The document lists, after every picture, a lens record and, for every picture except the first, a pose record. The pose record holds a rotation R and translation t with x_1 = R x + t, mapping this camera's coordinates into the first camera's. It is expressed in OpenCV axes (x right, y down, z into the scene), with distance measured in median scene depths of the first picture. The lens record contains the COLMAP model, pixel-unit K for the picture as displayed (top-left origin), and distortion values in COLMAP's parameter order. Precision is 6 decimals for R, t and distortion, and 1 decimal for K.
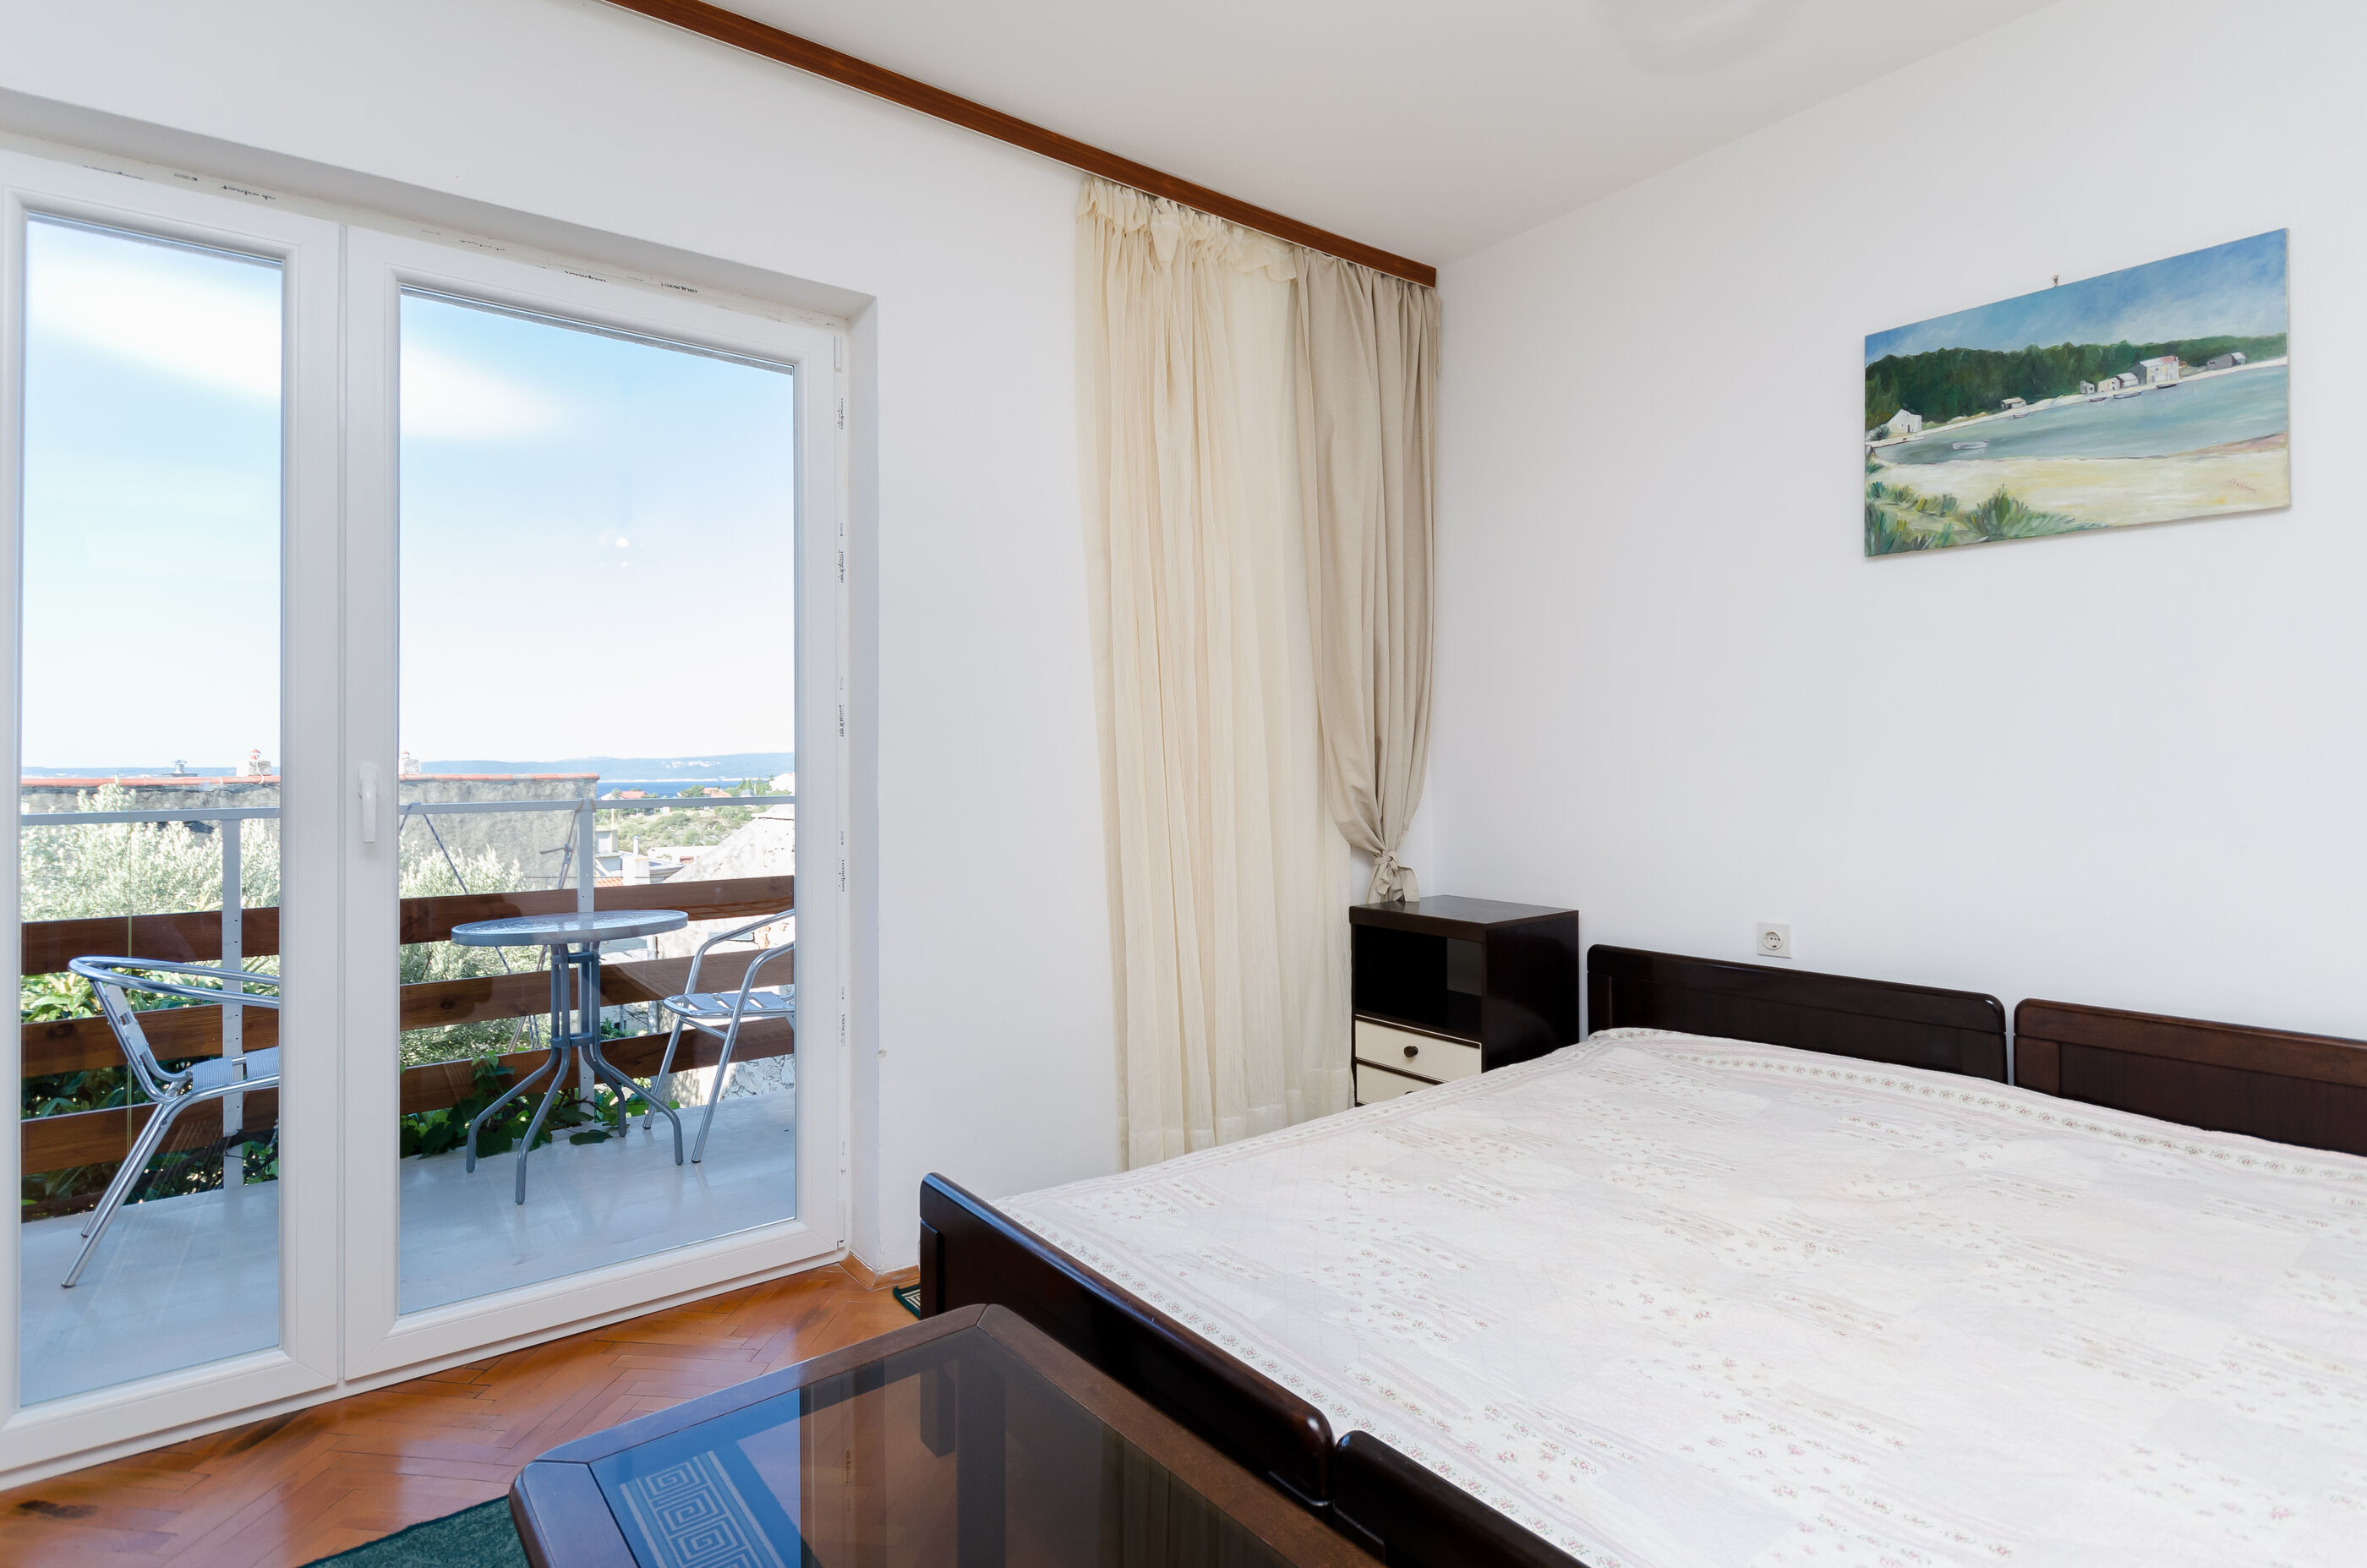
lens RADIAL K [[1156.8, 0, 1183.5], [0, 1156.8, 784.0], [0, 0, 1]] dist [-0.000219, 0.000332]
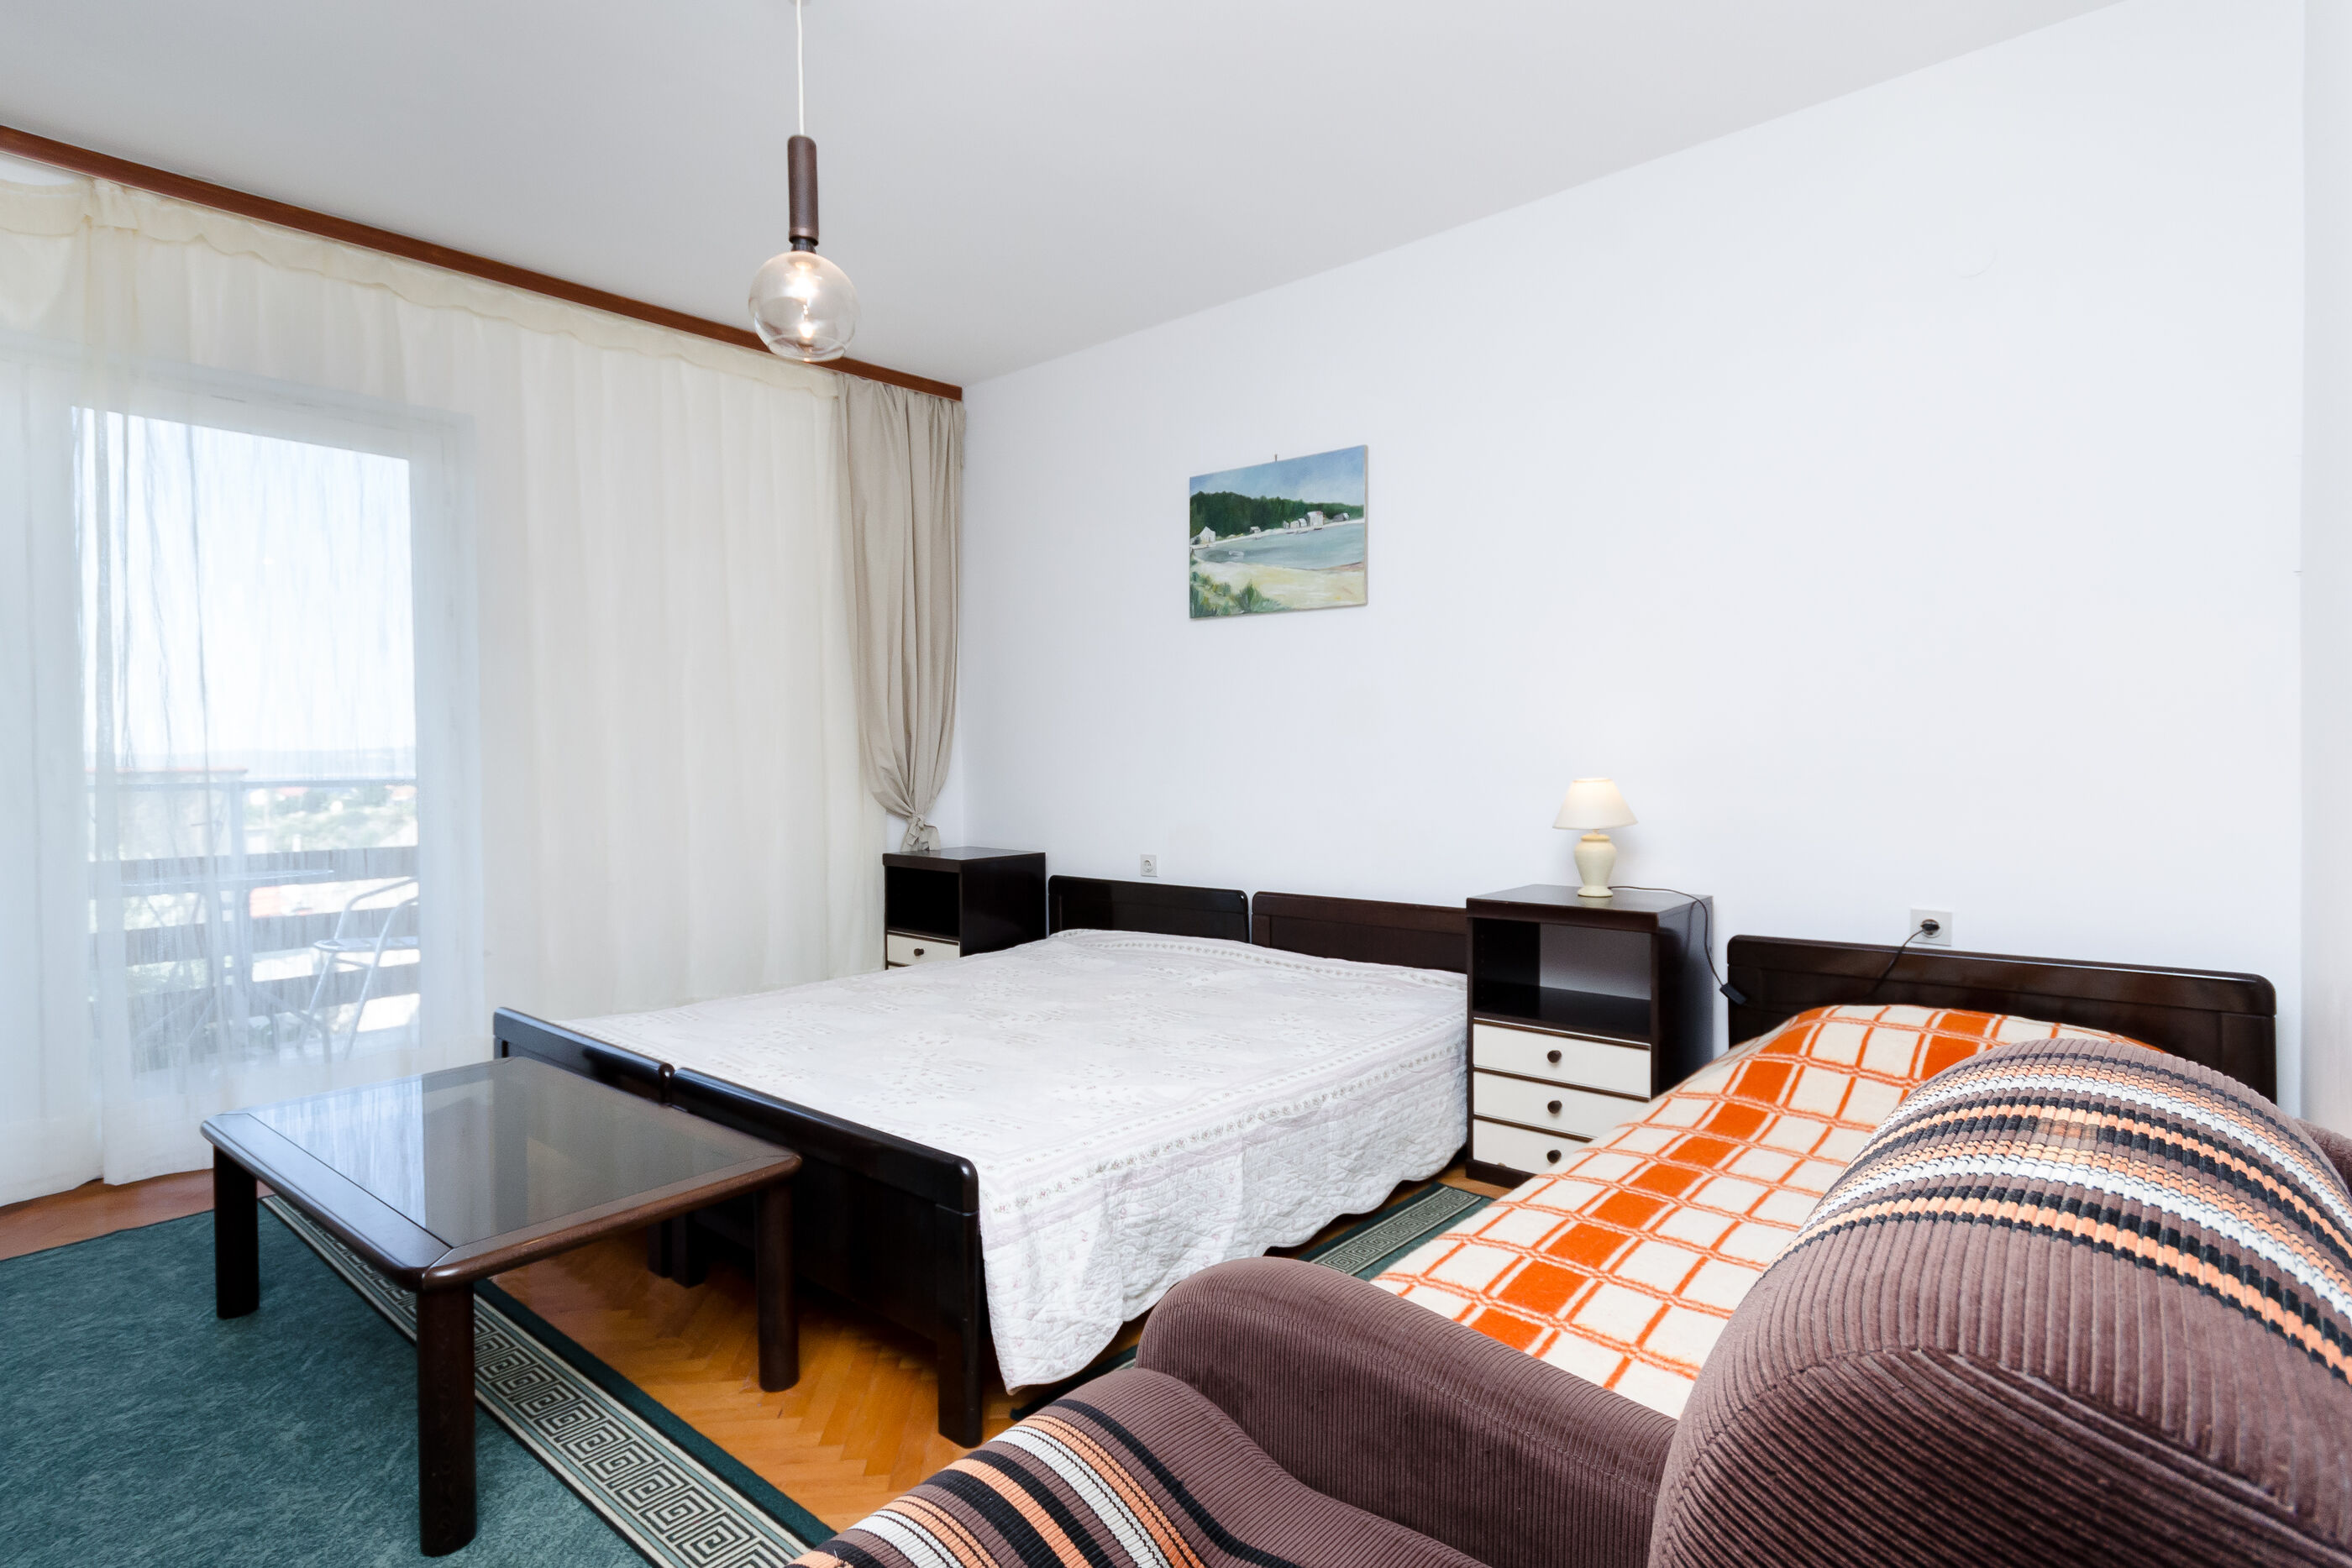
lens RADIAL K [[1095.0, 0, 1180.5], [0, 1095.0, 796.1], [0, 0, 1]] dist [0.000992, 0.000400]
pose [[0.972110, -0.008558, 0.234368, 0.229775], [0.004012, 0.999795, 0.019867, 0.015388], [-0.234490, -0.018372, 0.971945, -0.454216]]
